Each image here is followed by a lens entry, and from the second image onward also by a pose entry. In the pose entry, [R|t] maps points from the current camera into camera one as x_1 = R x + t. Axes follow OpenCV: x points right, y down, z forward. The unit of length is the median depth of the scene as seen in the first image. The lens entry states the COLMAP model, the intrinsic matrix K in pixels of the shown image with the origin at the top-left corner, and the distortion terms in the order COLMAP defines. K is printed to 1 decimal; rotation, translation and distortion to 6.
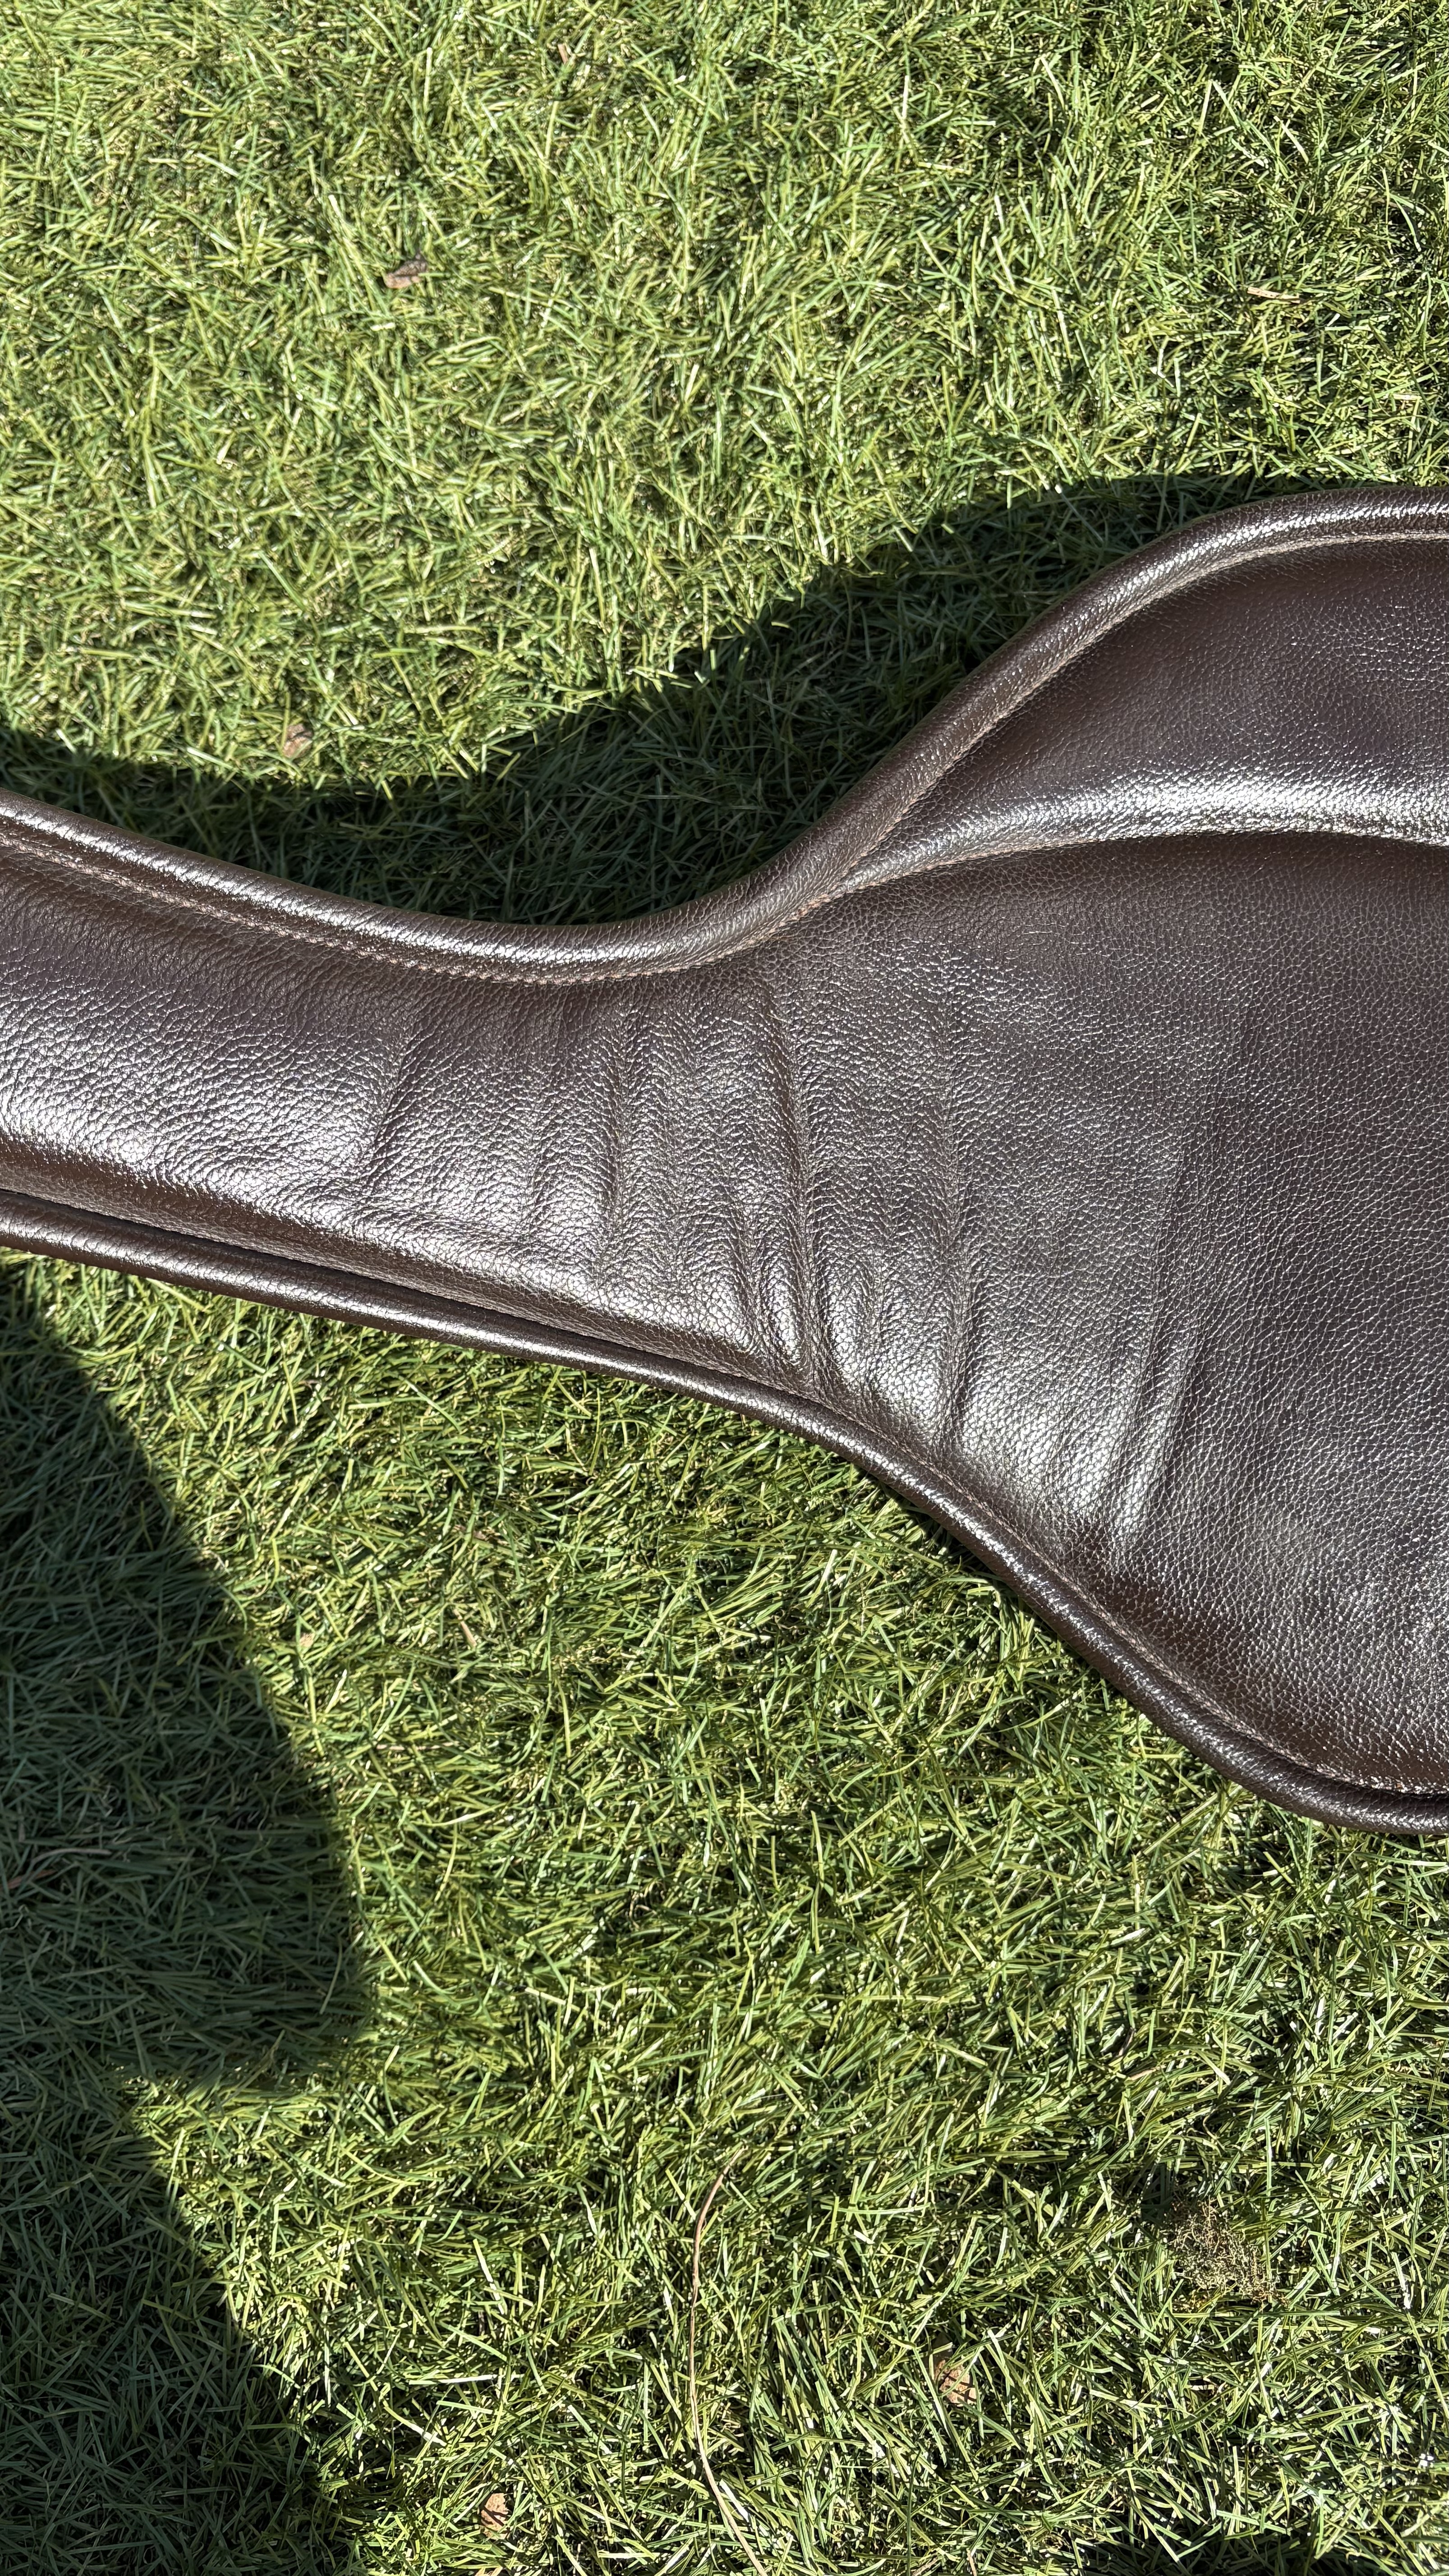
lens RADIAL K [[2056.3, 0, 740.6], [0, 2056.3, 1246.3], [0, 0, 1]] dist [0.015188, 0.005754]
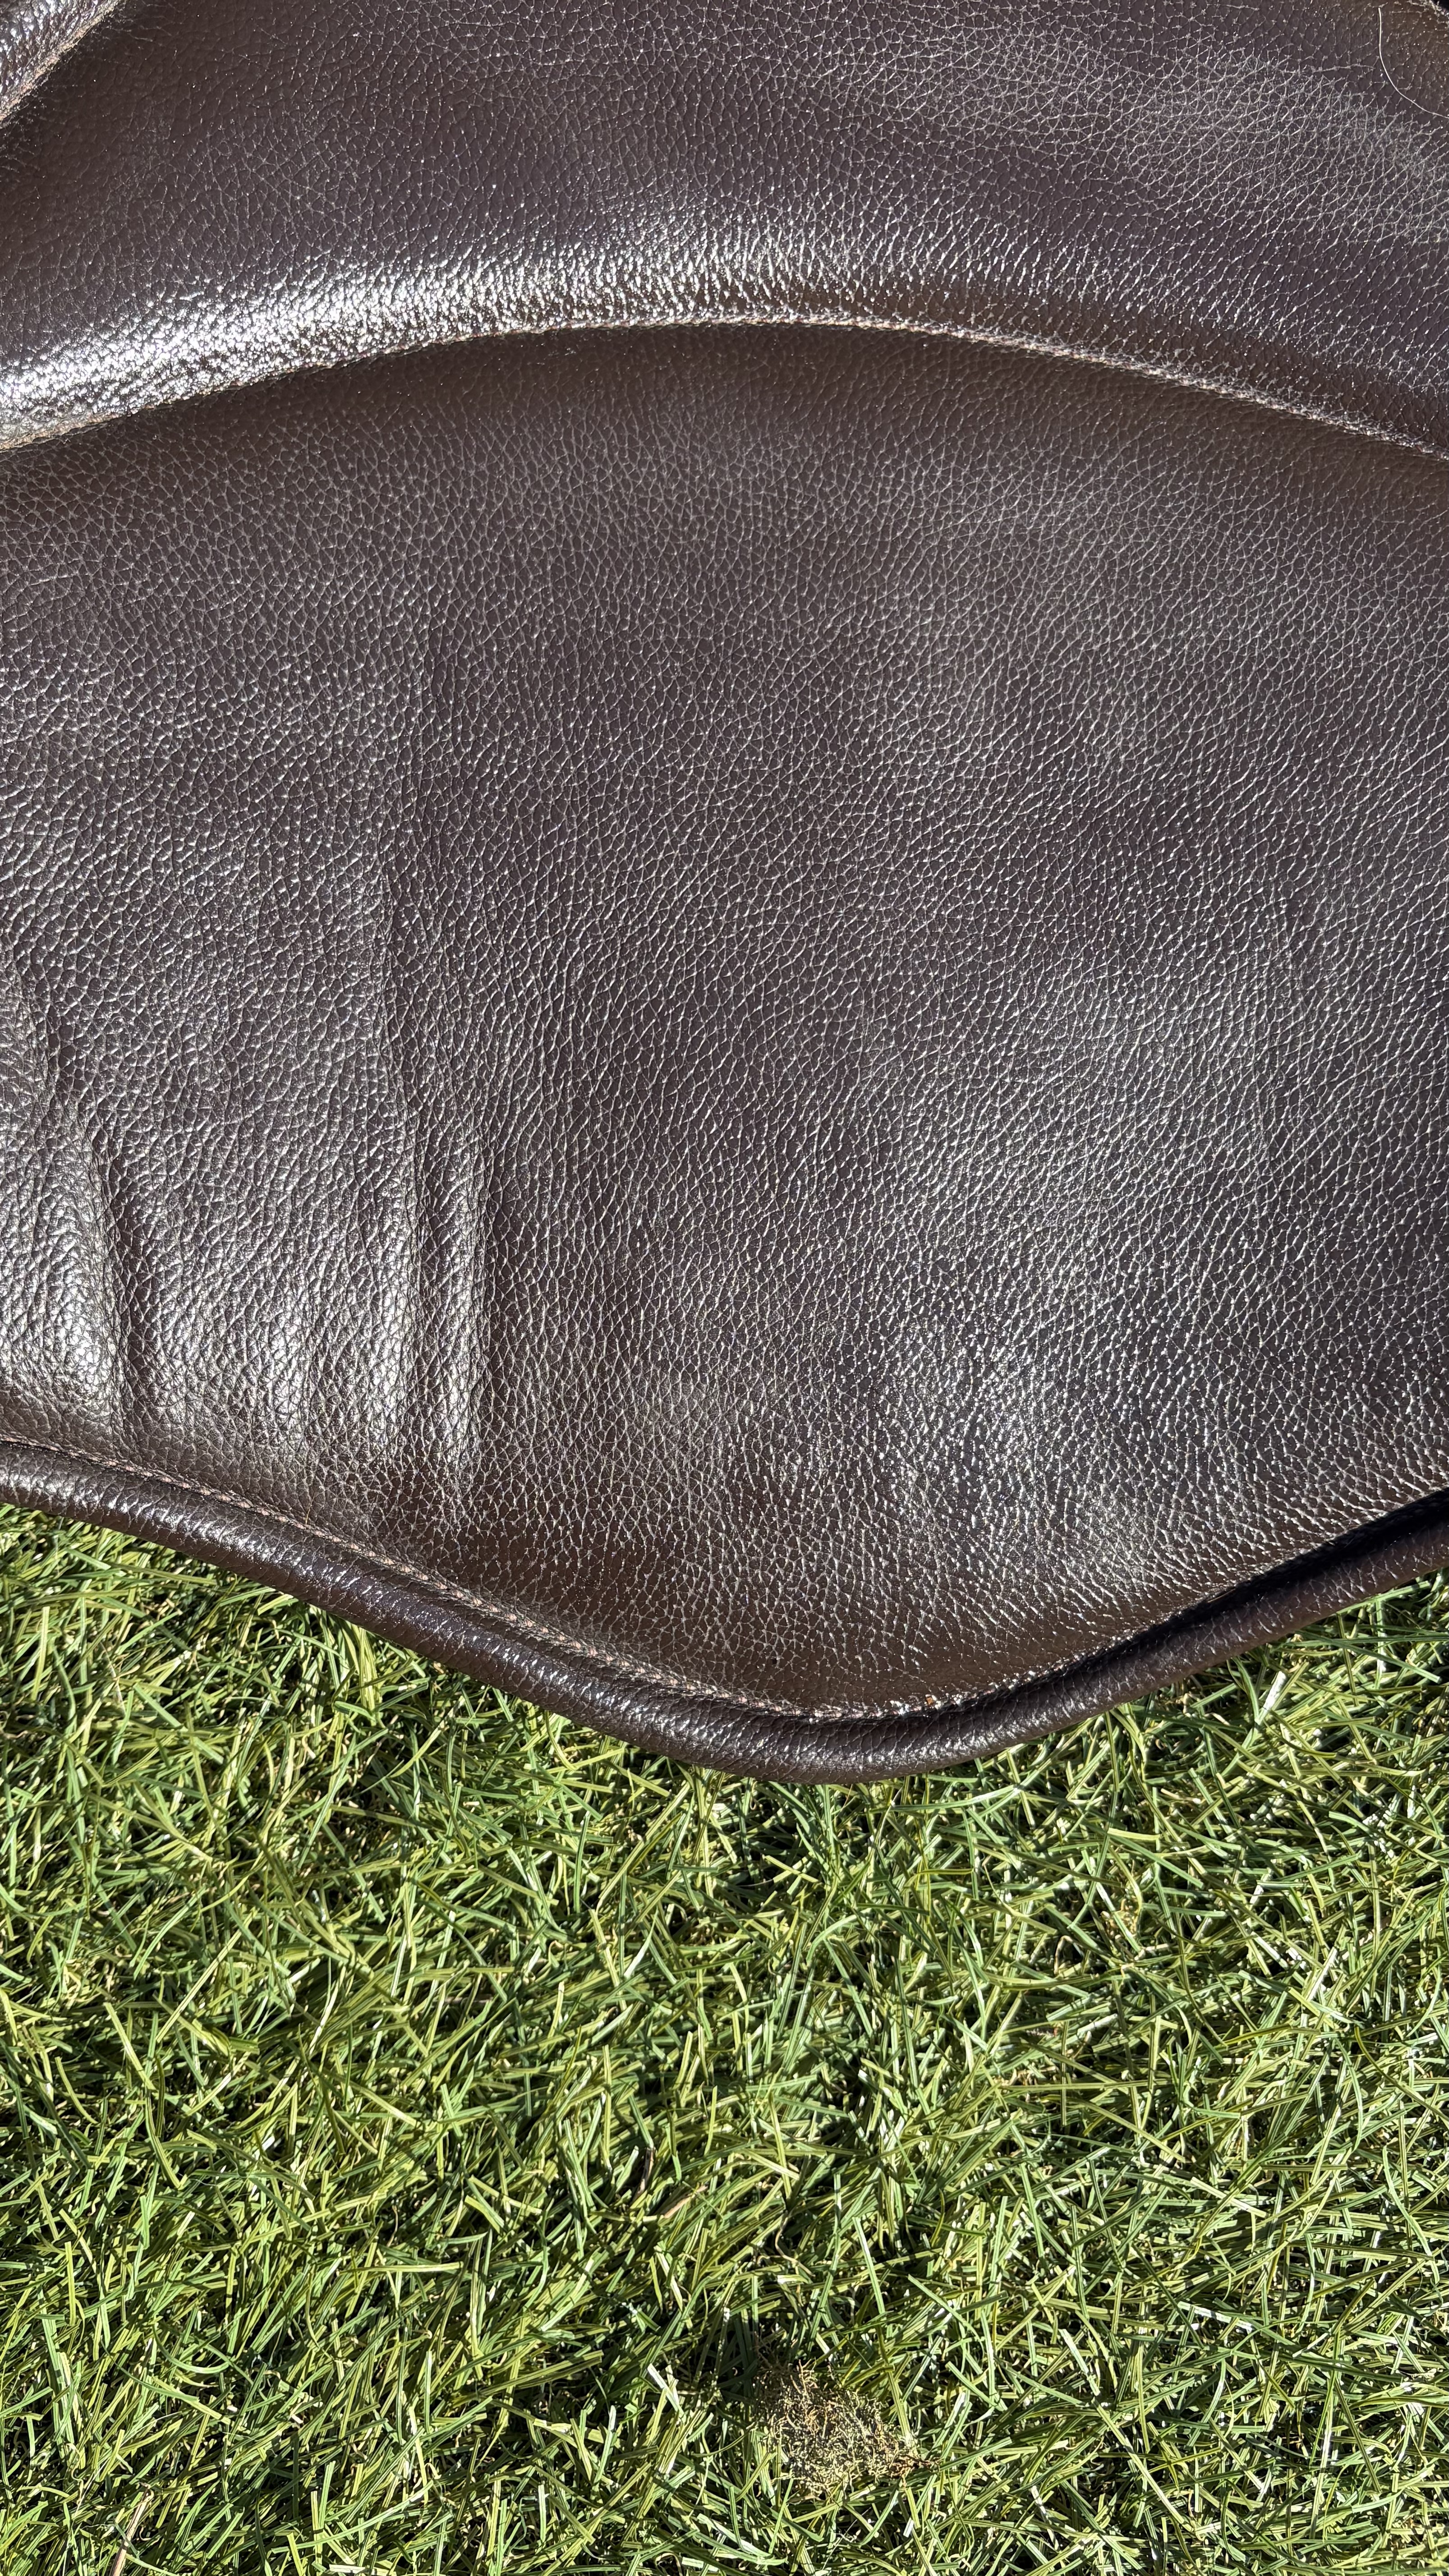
lens RADIAL K [[1973.1, 0, 725.2], [0, 1973.1, 1241.9], [0, 0, 1]] dist [0.015905, -0.019329]
pose [[0.945380, -0.266703, 0.187418, 0.166286], [0.244708, 0.960505, 0.132470, 0.006998], [-0.215346, -0.079372, 0.973307, 0.365651]]
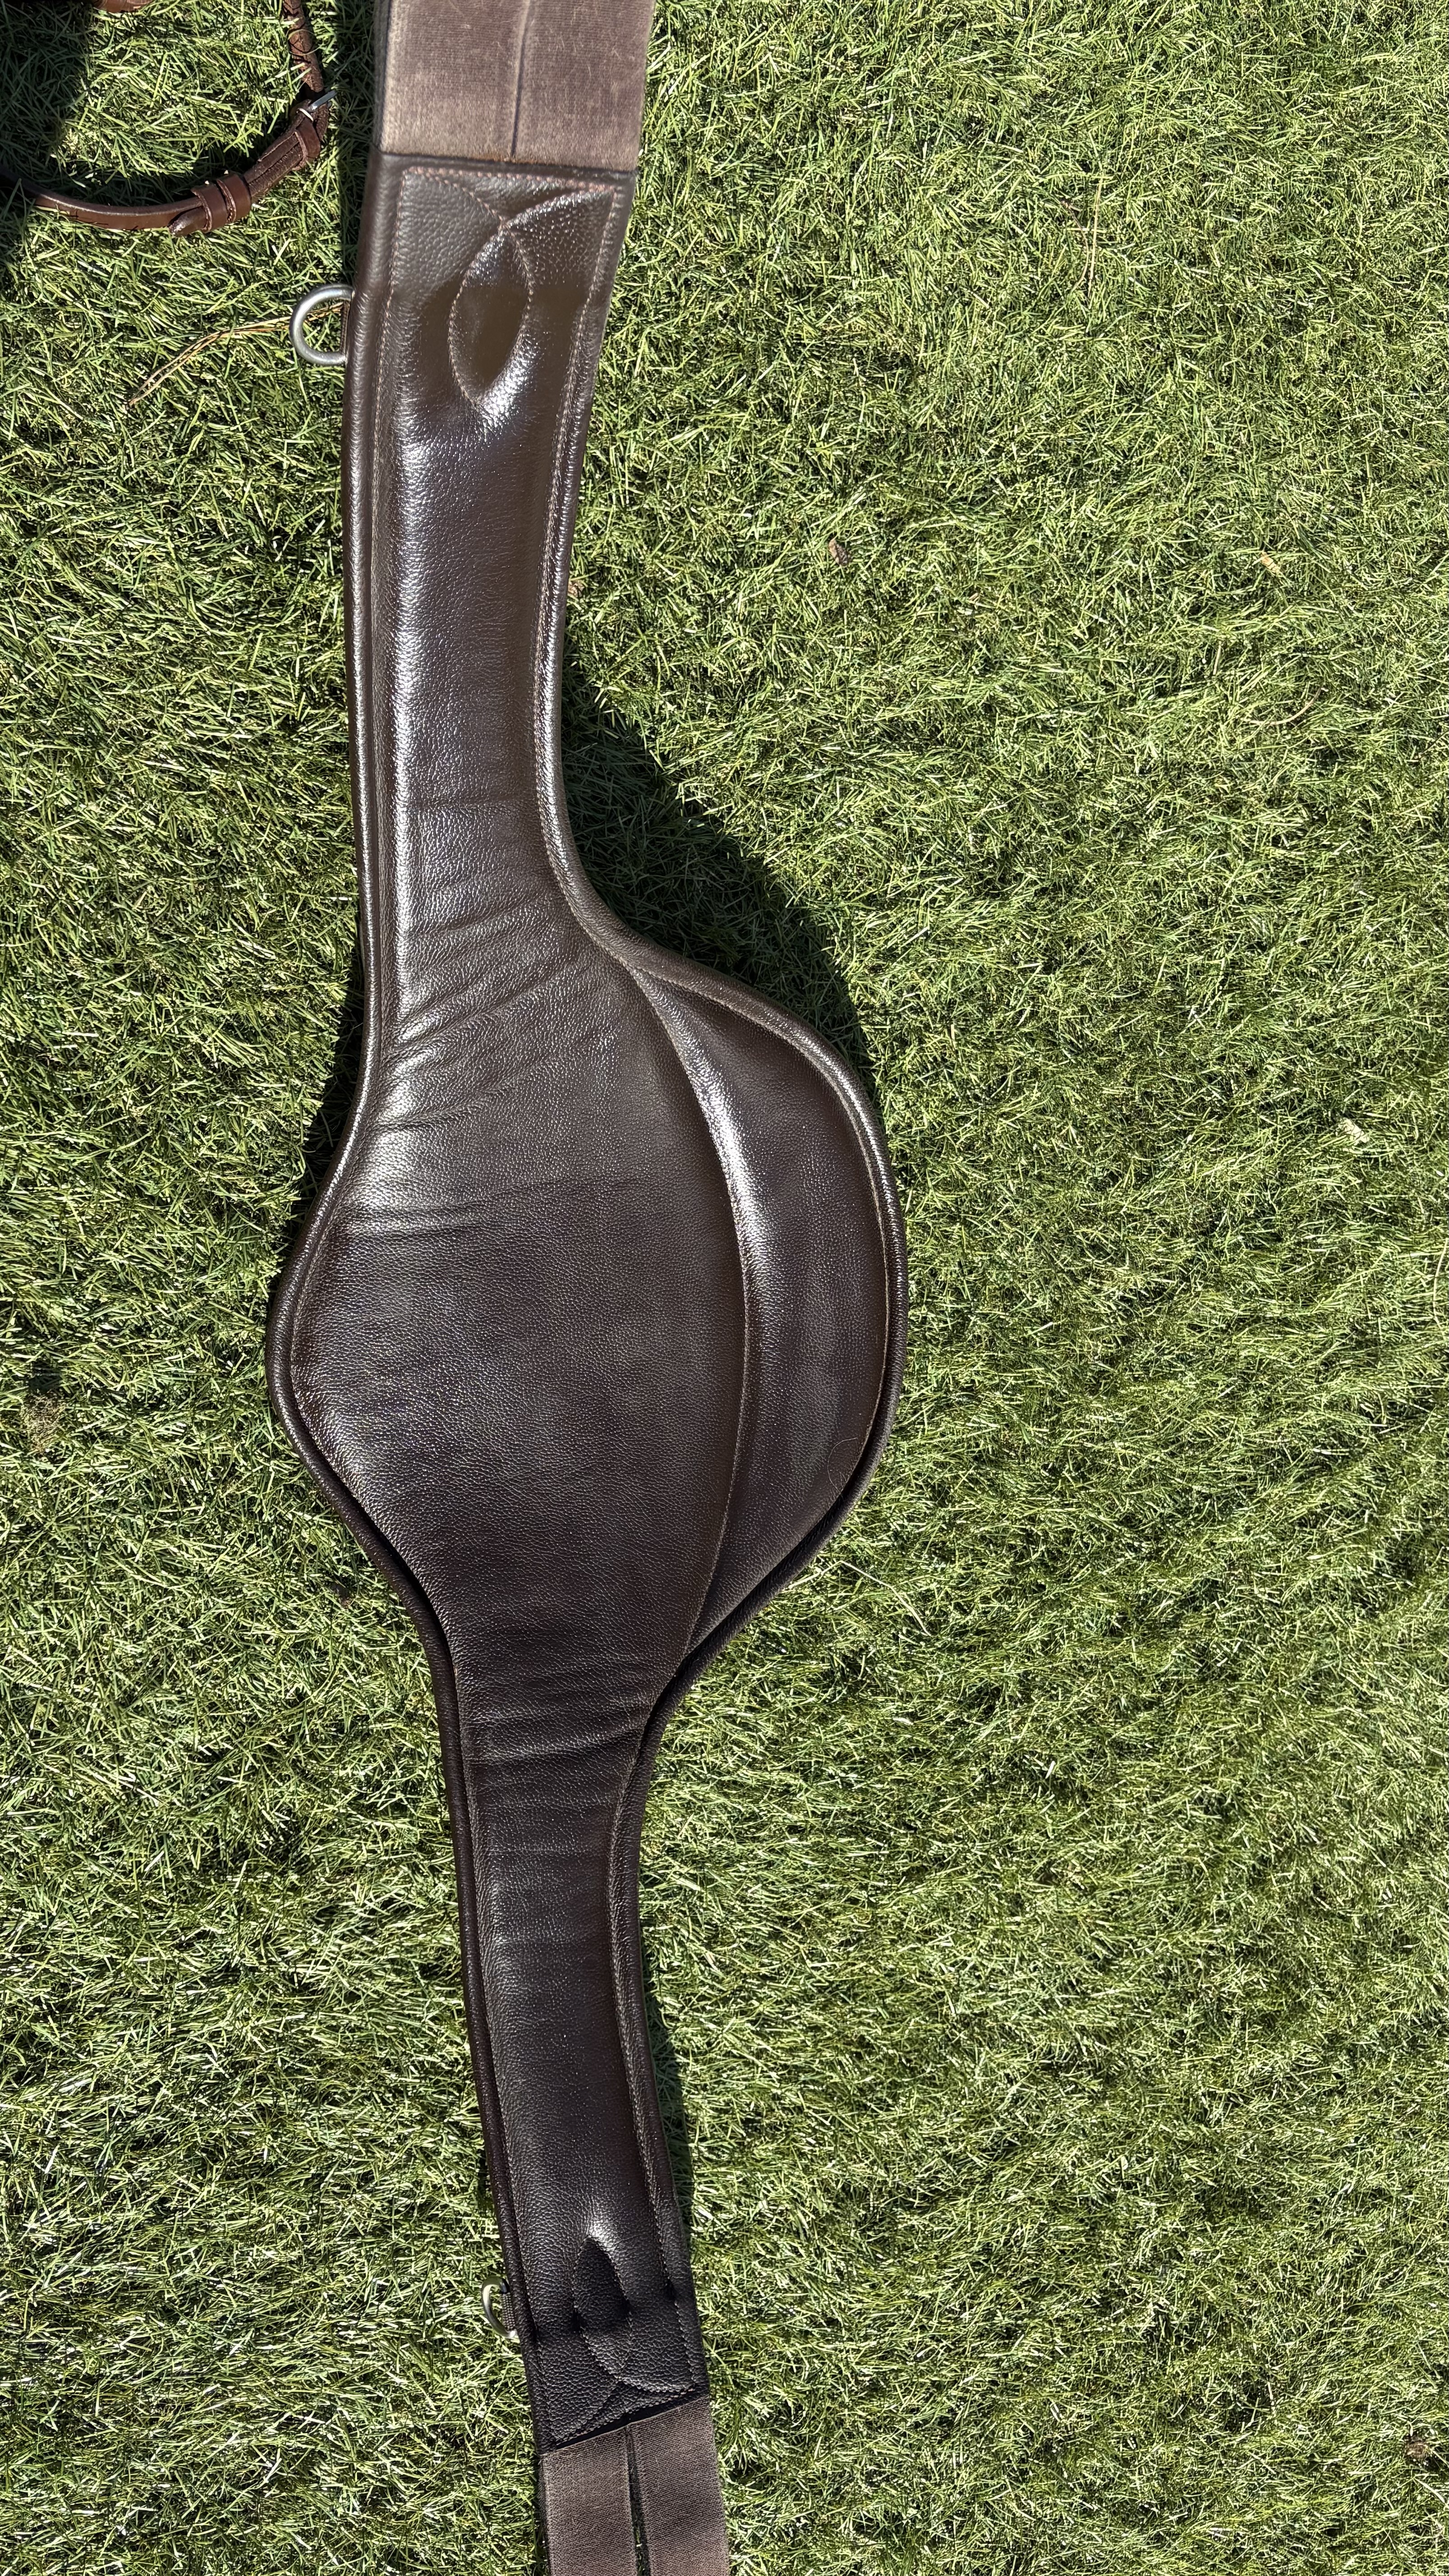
lens RADIAL K [[1973.1, 0, 744.7], [0, 1973.1, 1300.1], [0, 0, 1]] dist [0.015905, -0.019329]
pose [[0.294173, 0.870479, 0.394625, -0.362063], [-0.890175, 0.399849, -0.218424, 0.248106], [-0.347924, -0.287031, 0.892503, -0.749213]]
